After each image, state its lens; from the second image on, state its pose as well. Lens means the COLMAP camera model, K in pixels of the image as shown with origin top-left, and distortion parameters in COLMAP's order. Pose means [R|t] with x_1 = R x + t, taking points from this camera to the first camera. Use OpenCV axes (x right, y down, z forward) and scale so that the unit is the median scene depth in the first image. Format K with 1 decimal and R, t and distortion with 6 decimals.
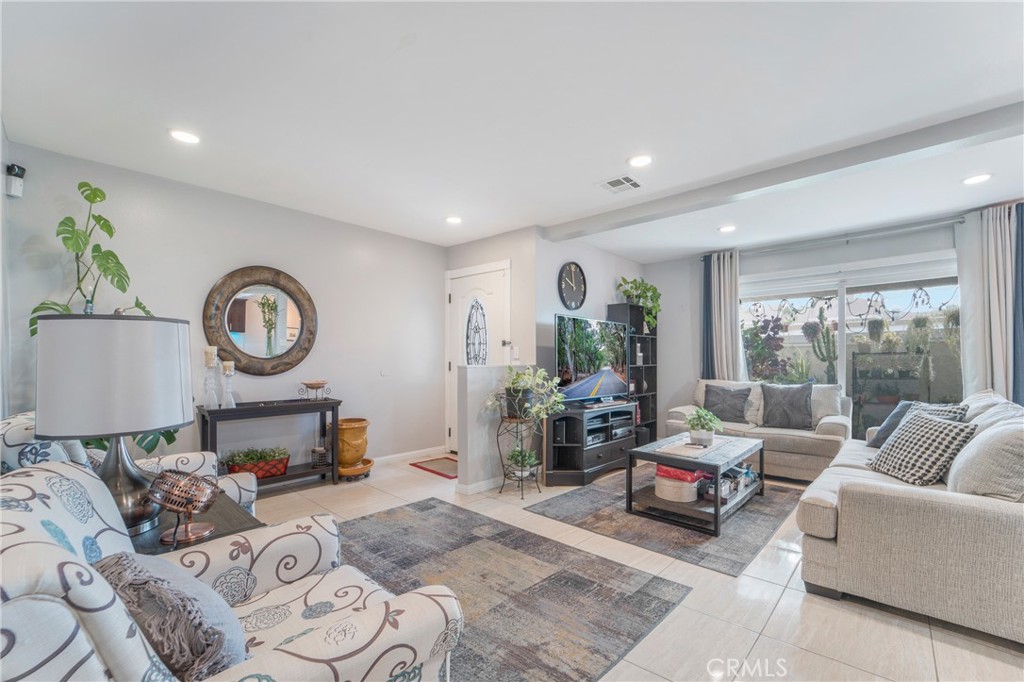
lens RADIAL K [[432.2, 0, 512.0], [0, 432.2, 341.0], [0, 0, 1]] dist [-0.090350, 0.000062]
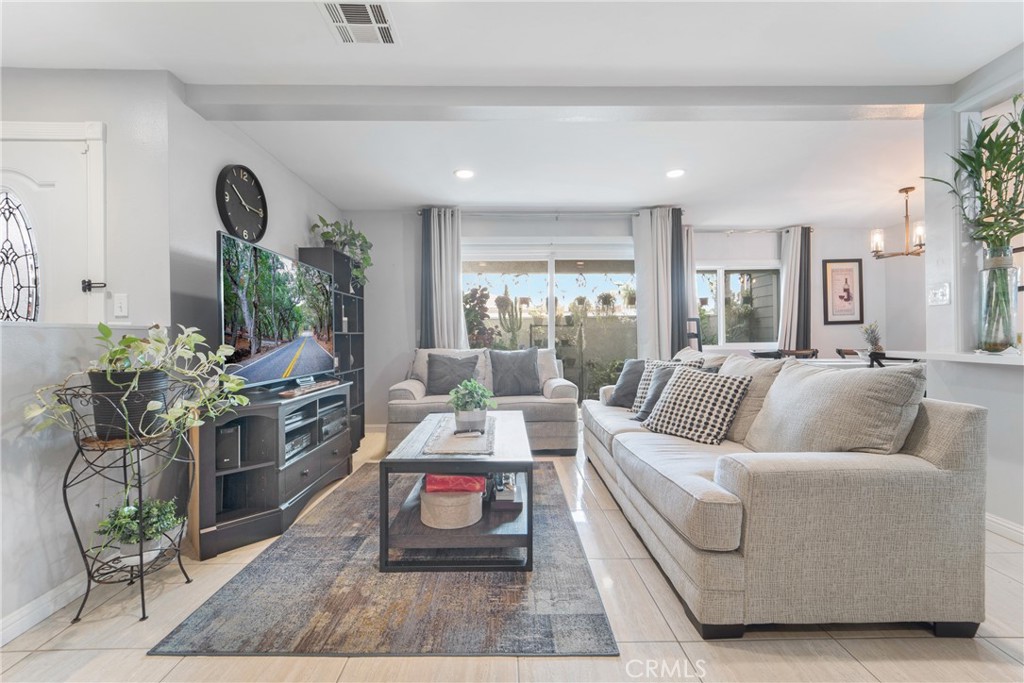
lens RADIAL K [[418.9, 0, 511.2], [0, 418.9, 324.3], [0, 0, 1]] dist [0.023226, -0.023690]
pose [[0.728567, 0.000998, 0.684974, 0.005753], [-0.005402, 0.999976, 0.004288, 0.053678], [-0.684954, -0.006824, 0.728555, 0.381113]]
